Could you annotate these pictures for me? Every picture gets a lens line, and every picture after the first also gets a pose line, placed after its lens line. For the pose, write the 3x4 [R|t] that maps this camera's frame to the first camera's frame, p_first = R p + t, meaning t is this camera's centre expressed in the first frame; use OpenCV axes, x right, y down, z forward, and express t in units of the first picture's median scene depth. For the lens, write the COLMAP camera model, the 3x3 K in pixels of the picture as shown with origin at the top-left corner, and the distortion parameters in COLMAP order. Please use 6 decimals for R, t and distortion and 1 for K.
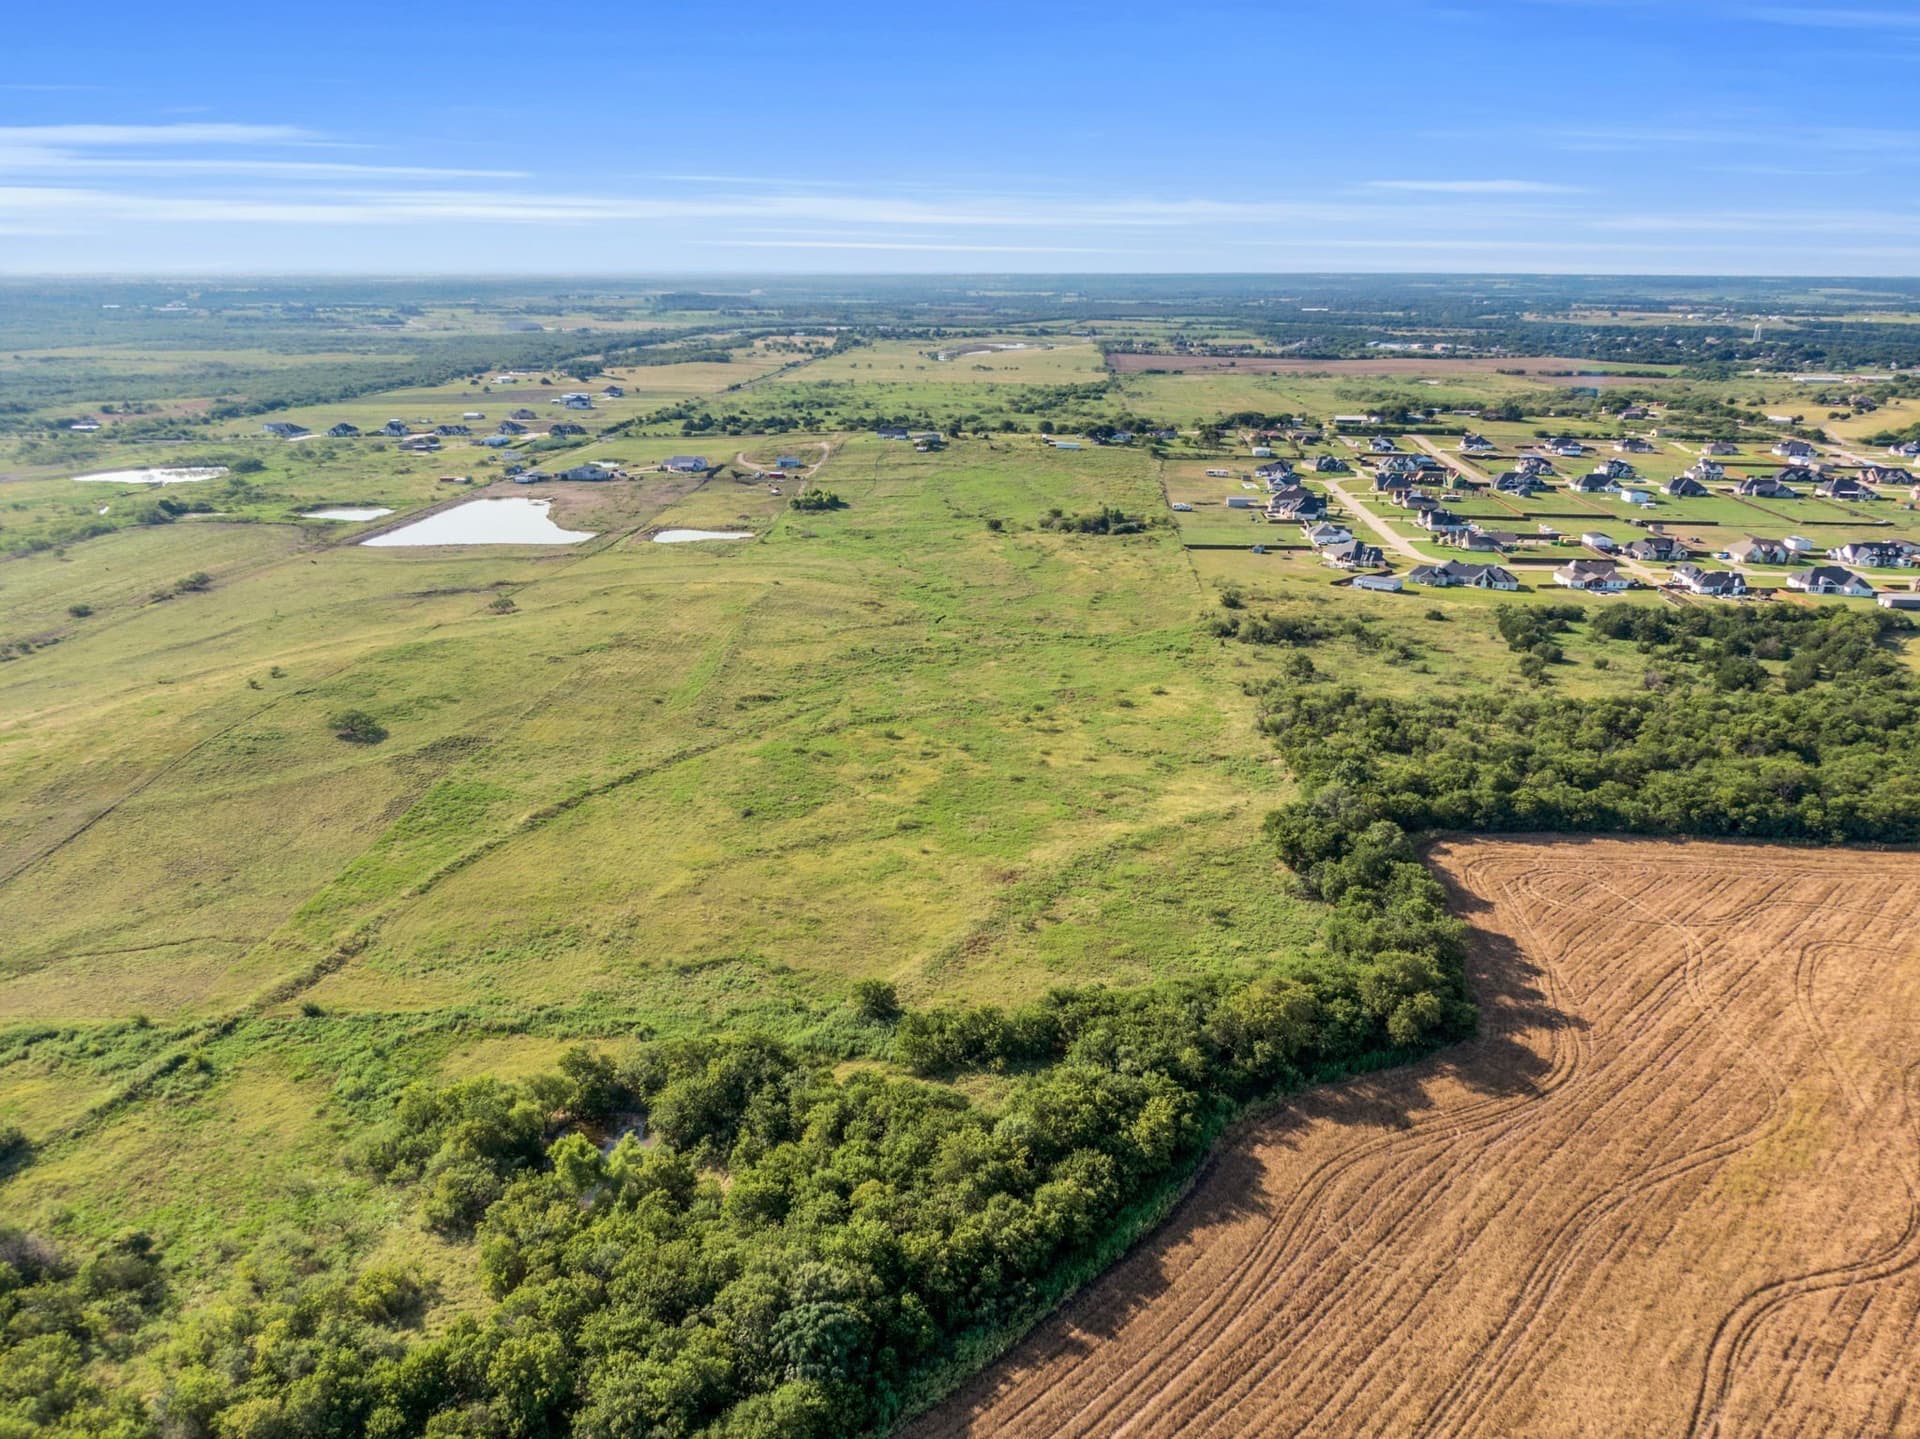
lens RADIAL K [[1379.8, 0, 960.0], [0, 1379.8, 719.5], [0, 0, 1]] dist [0.037695, -0.068638]
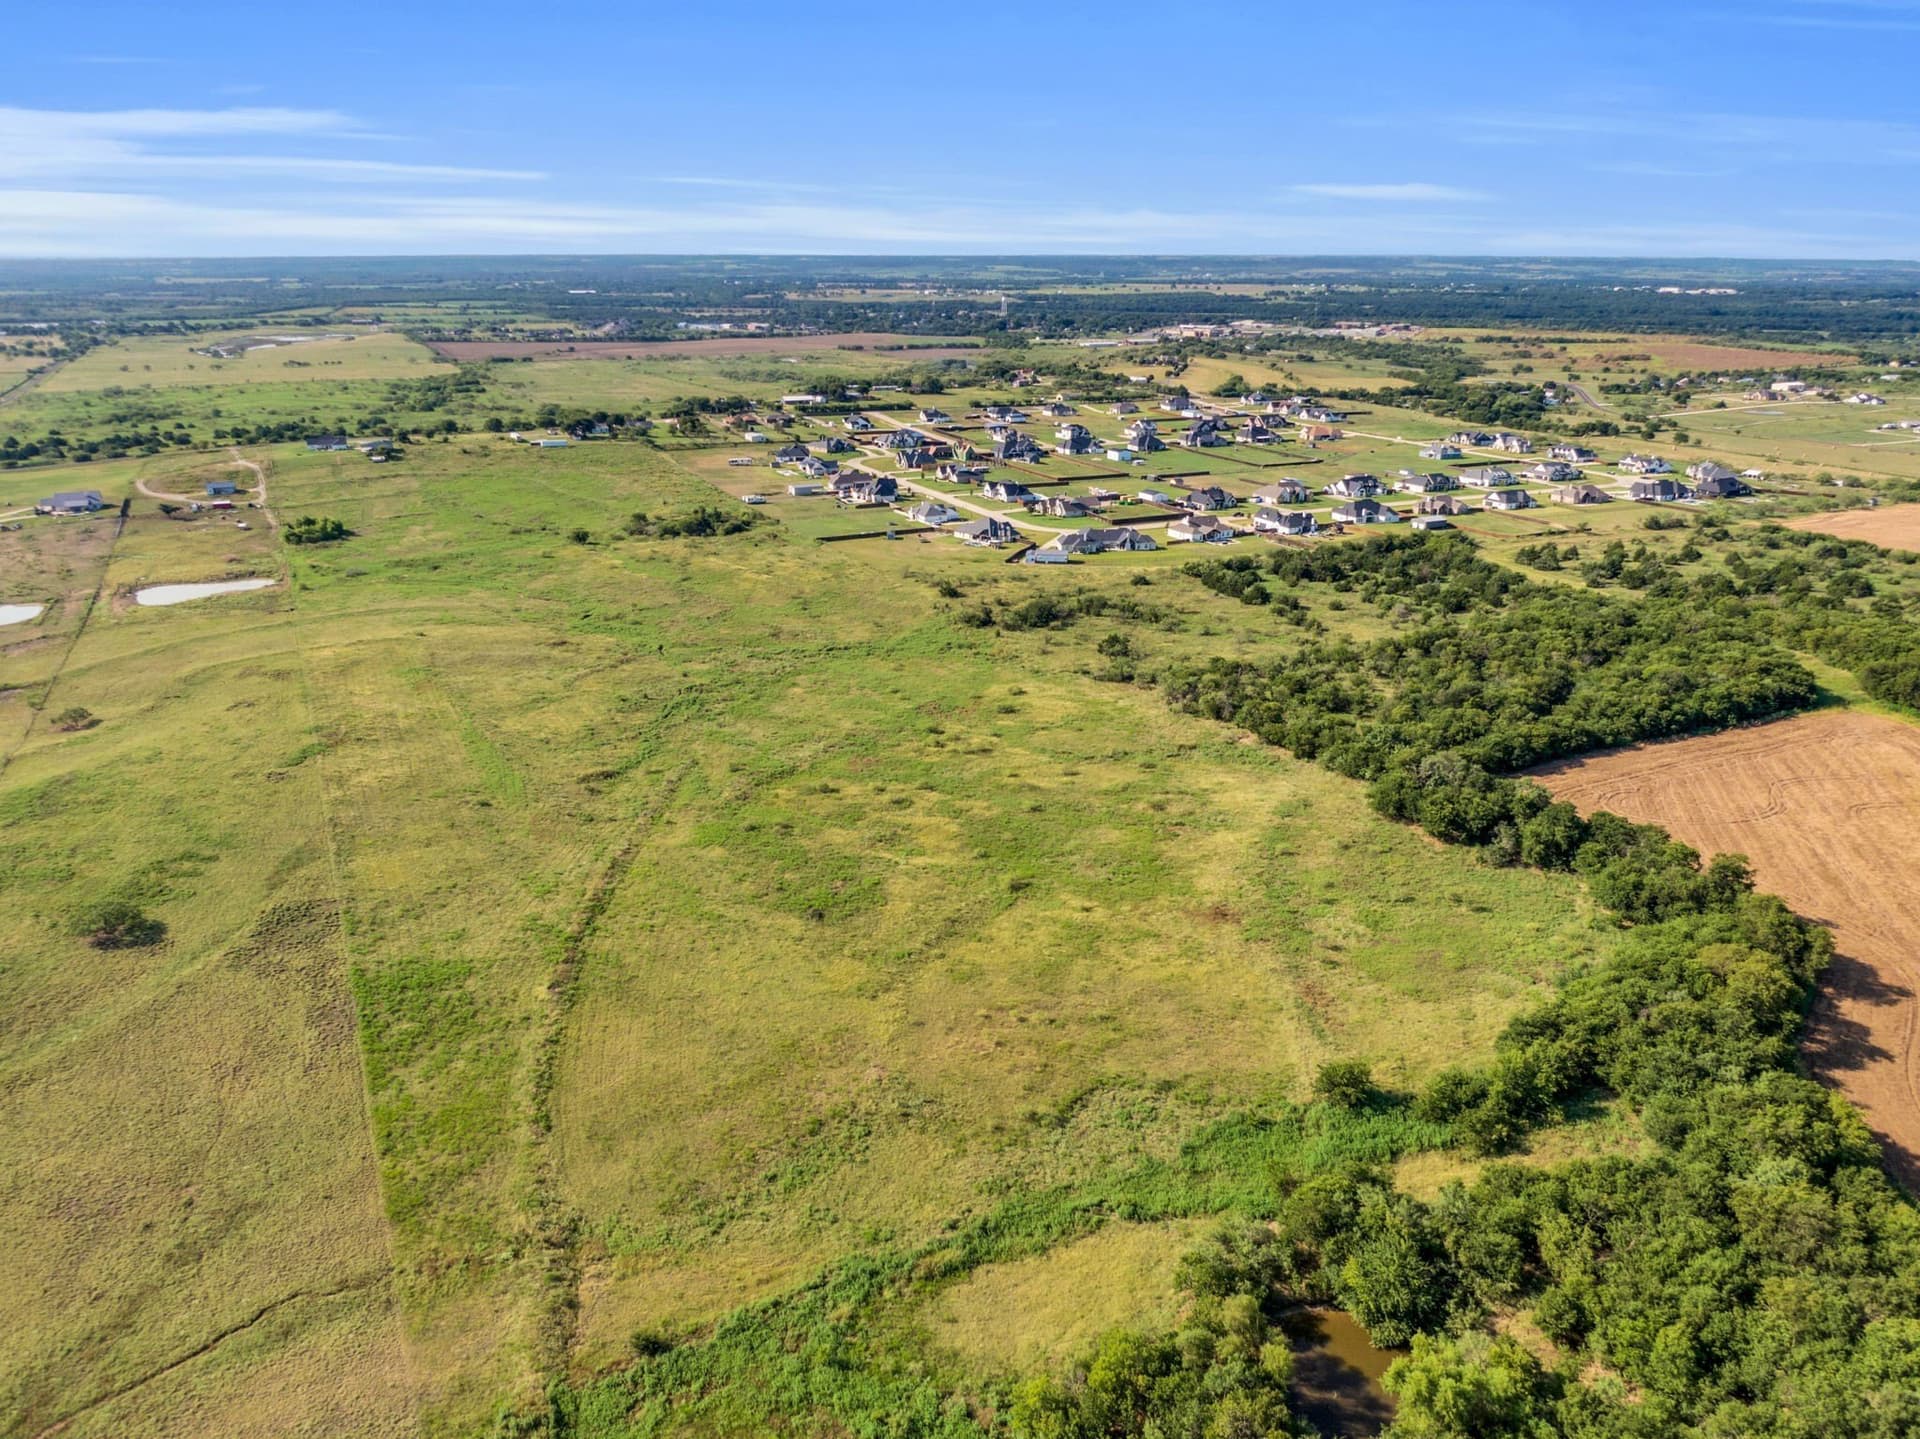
lens RADIAL K [[1379.8, 0, 960.0], [0, 1379.8, 719.5], [0, 0, 1]] dist [0.037695, -0.068638]
pose [[0.864119, -0.164448, 0.475662, -0.166799], [0.158887, 0.985915, 0.052211, -0.027933], [-0.477549, 0.030460, 0.878077, 0.090729]]
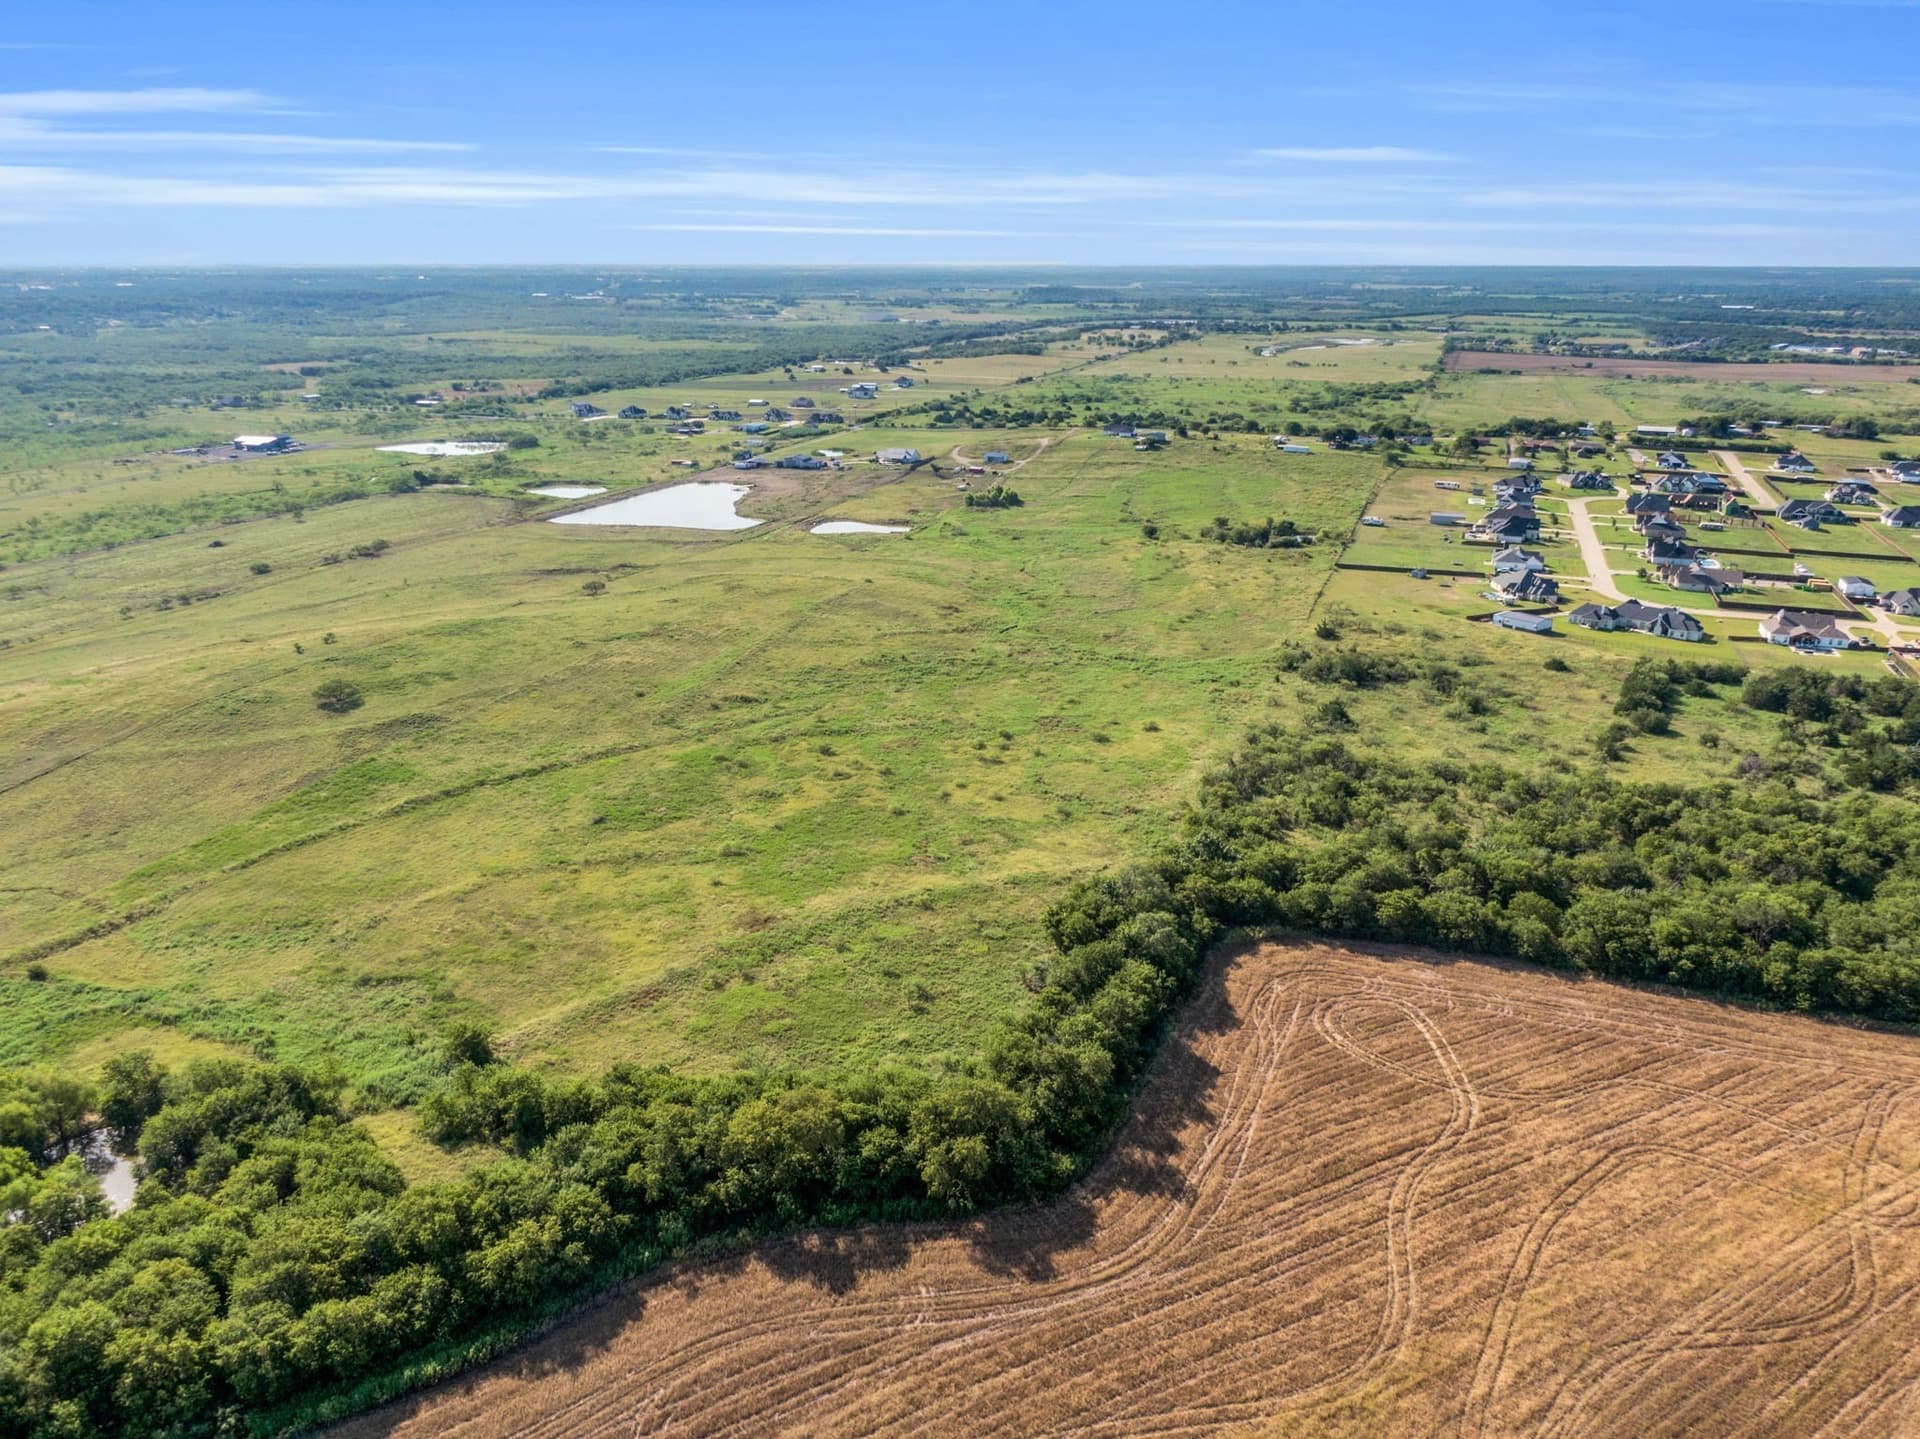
lens RADIAL K [[1379.8, 0, 960.0], [0, 1379.8, 719.5], [0, 0, 1]] dist [0.037695, -0.068638]
pose [[0.963347, 0.083752, -0.254851, 0.122994], [-0.082624, 0.996466, 0.015147, -0.014119], [0.255219, 0.006465, 0.966862, 0.050248]]
